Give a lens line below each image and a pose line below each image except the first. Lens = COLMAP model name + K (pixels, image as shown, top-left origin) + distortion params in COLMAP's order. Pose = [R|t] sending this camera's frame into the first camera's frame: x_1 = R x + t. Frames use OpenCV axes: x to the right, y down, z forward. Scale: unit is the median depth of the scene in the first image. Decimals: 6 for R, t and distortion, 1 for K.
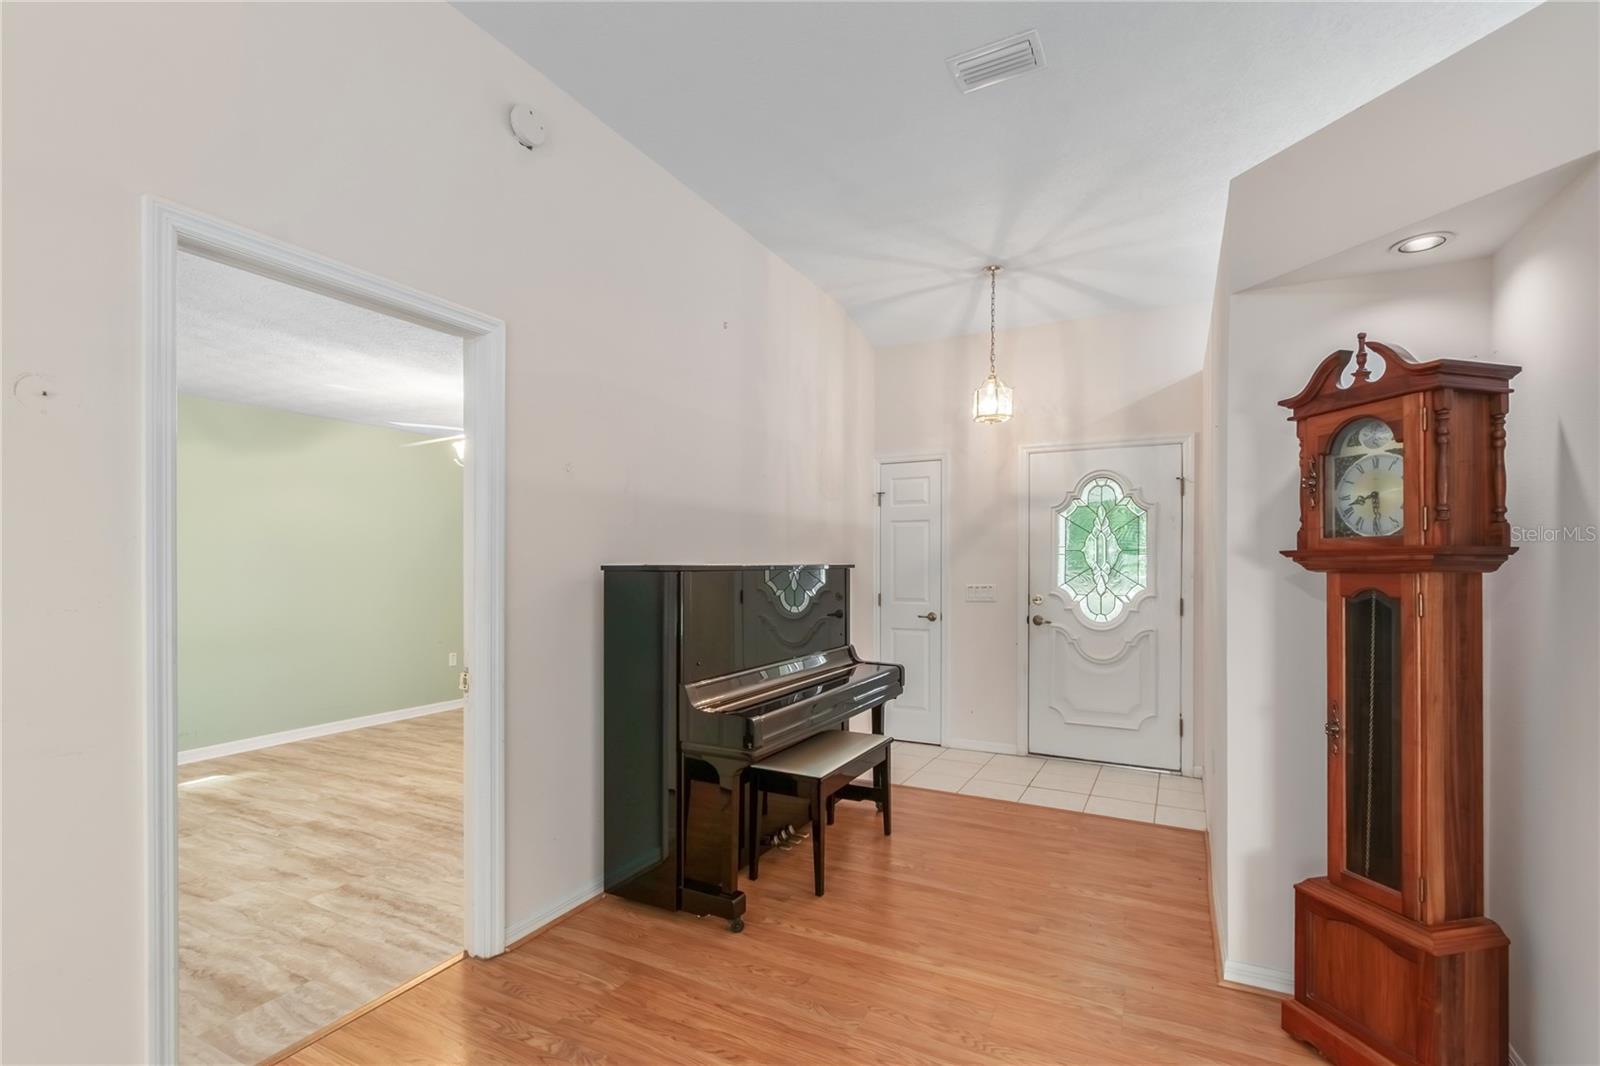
lens RADIAL K [[720.1, 0, 812.2], [0, 720.1, 566.1], [0, 0, 1]] dist [0.005440, -0.000632]
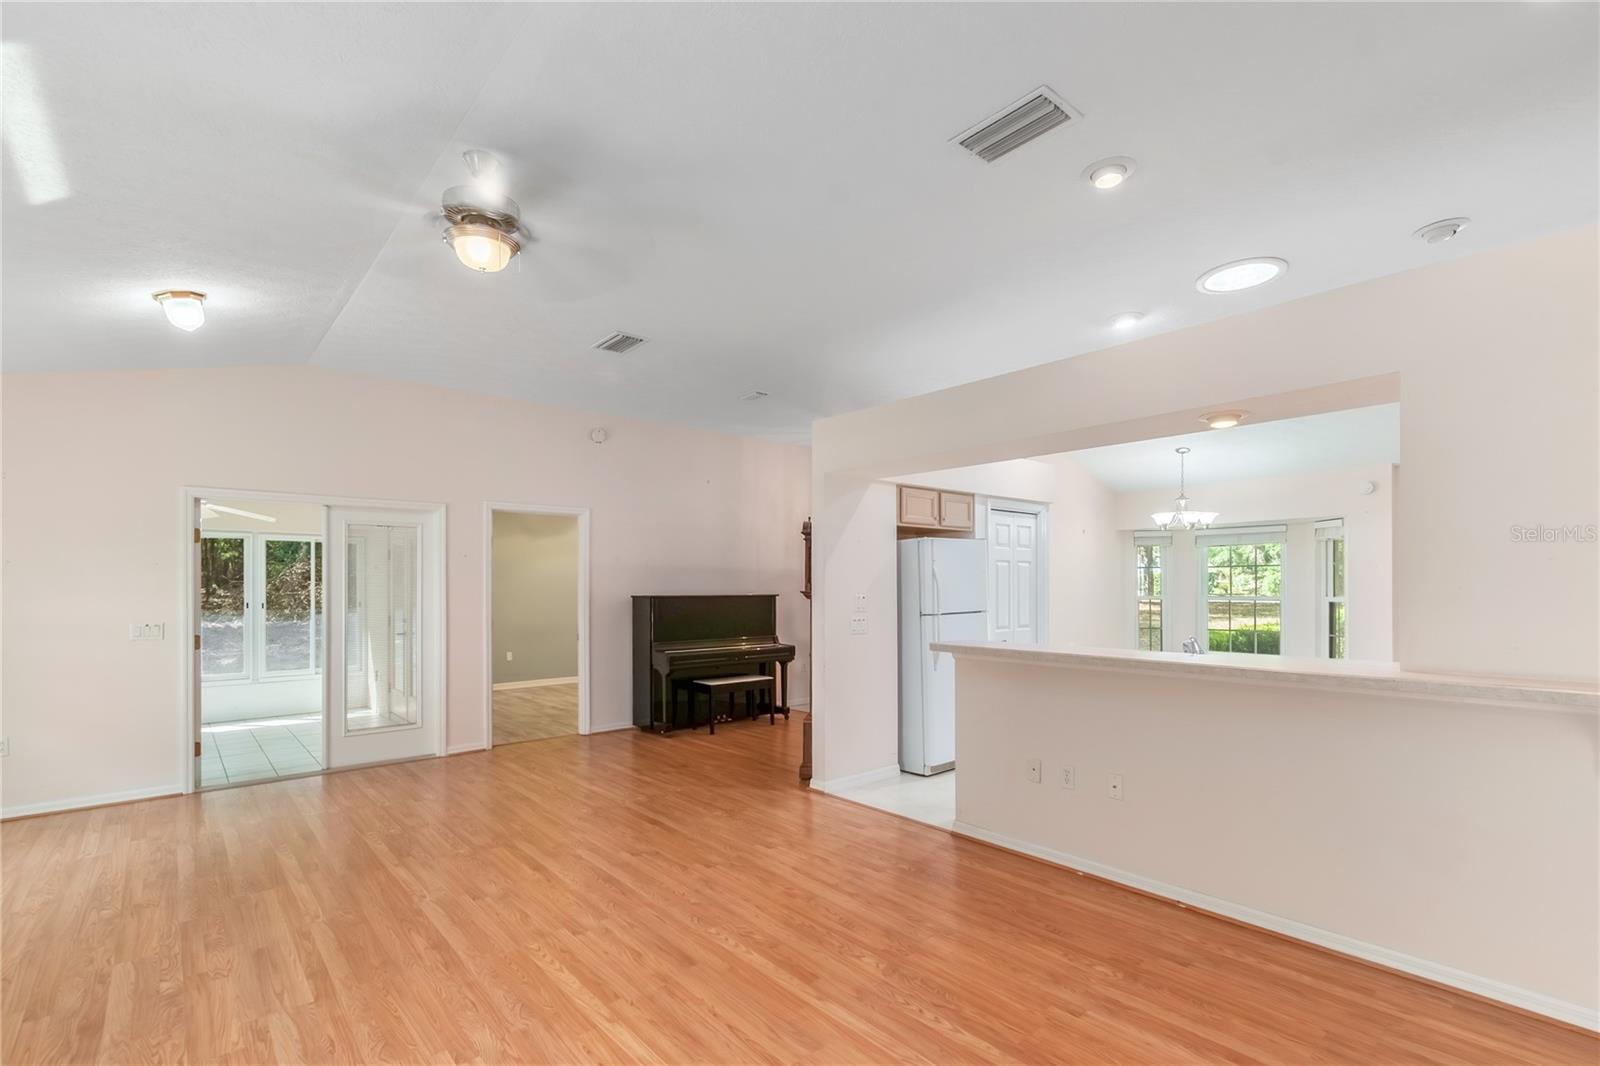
lens RADIAL K [[720.1, 0, 800.6], [0, 720.1, 590.4], [0, 0, 1]] dist [0.005440, -0.000632]
pose [[0.929691, -0.001028, -0.368339, 0.733879], [0.001649, 0.999998, 0.001372, -0.013098], [0.368337, -0.001883, 0.929690, -0.695646]]
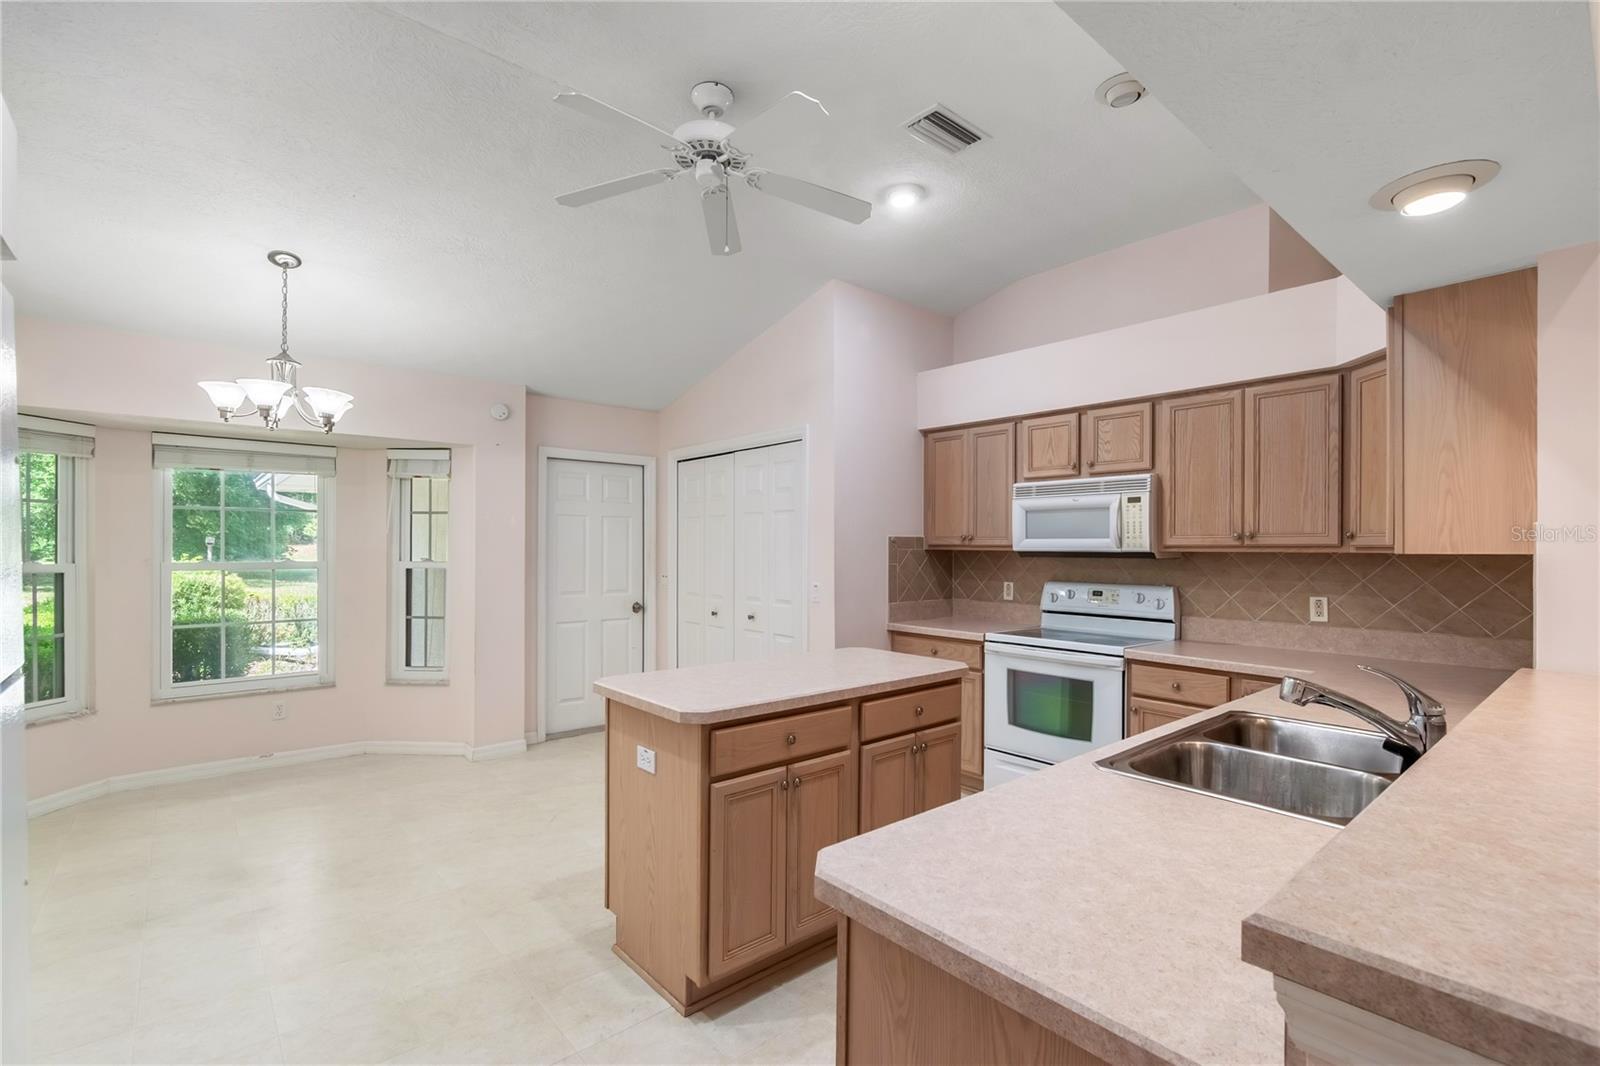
lens RADIAL K [[720.1, 0, 809.8], [0, 720.1, 545.3], [0, 0, 1]] dist [0.005440, -0.000632]
pose [[0.371225, 0.004712, 0.928531, 0.447668], [-0.001813, 0.999989, -0.004349, -0.015412], [-0.928541, -0.000068, 0.371230, 0.260227]]
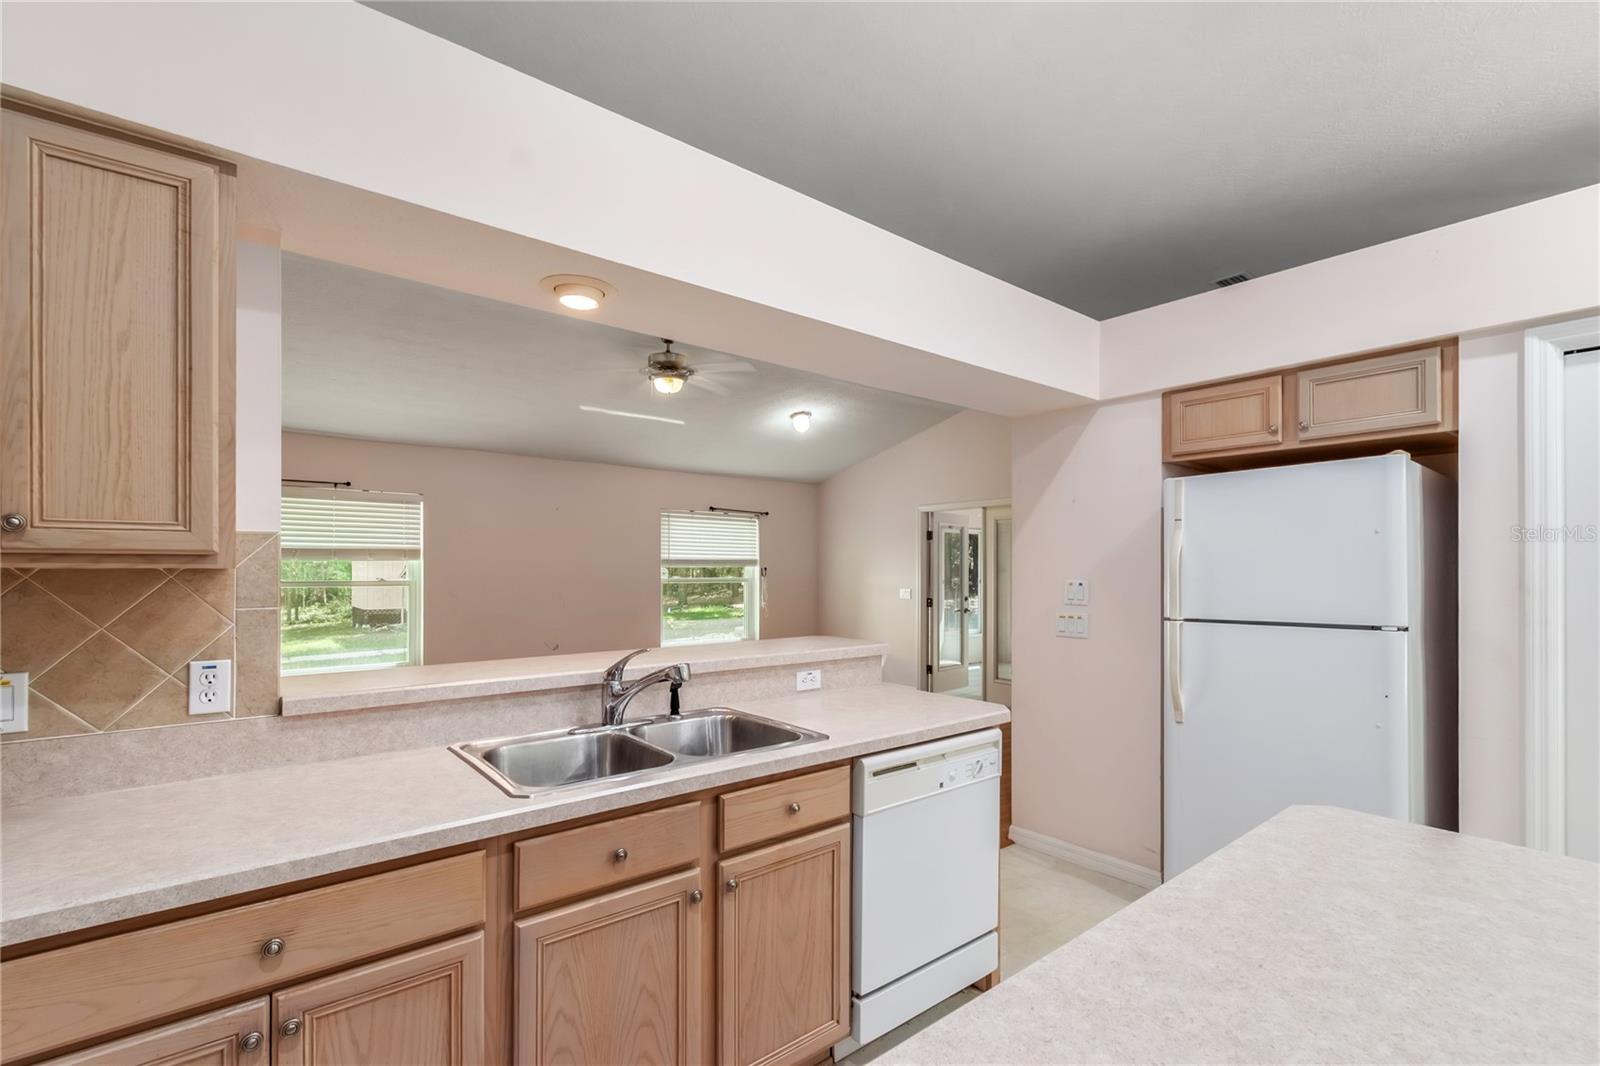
lens RADIAL K [[720.1, 0, 808.7], [0, 720.1, 561.1], [0, 0, 1]] dist [0.005440, -0.000632]
pose [[-0.381912, -0.011824, -0.924123, 1.207125], [-0.007512, 0.999925, -0.009690, -0.014467], [0.924168, 0.003241, -0.381972, 0.390299]]
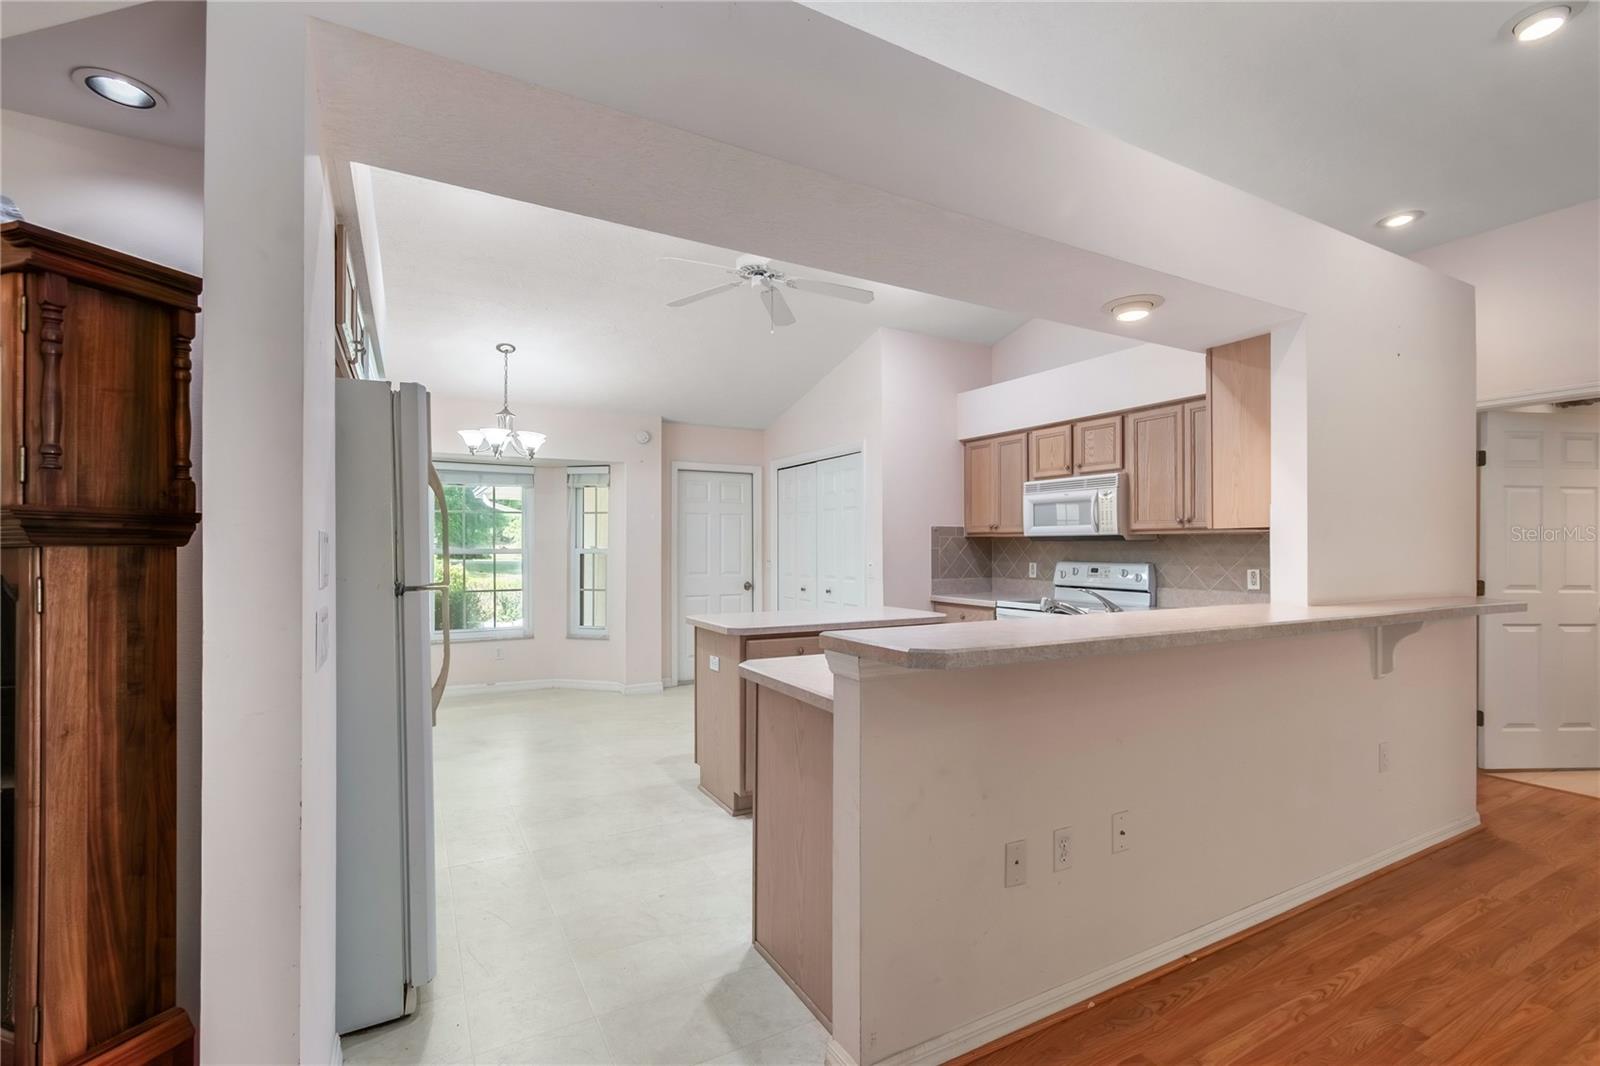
lens RADIAL K [[720.1, 0, 811.1], [0, 720.1, 538.5], [0, 0, 1]] dist [0.005440, -0.000632]
pose [[0.552911, 0.009497, 0.833186, 0.259431], [0.002288, 0.999914, -0.012916, 0.004515], [-0.833237, 0.009048, 0.552842, 0.013330]]
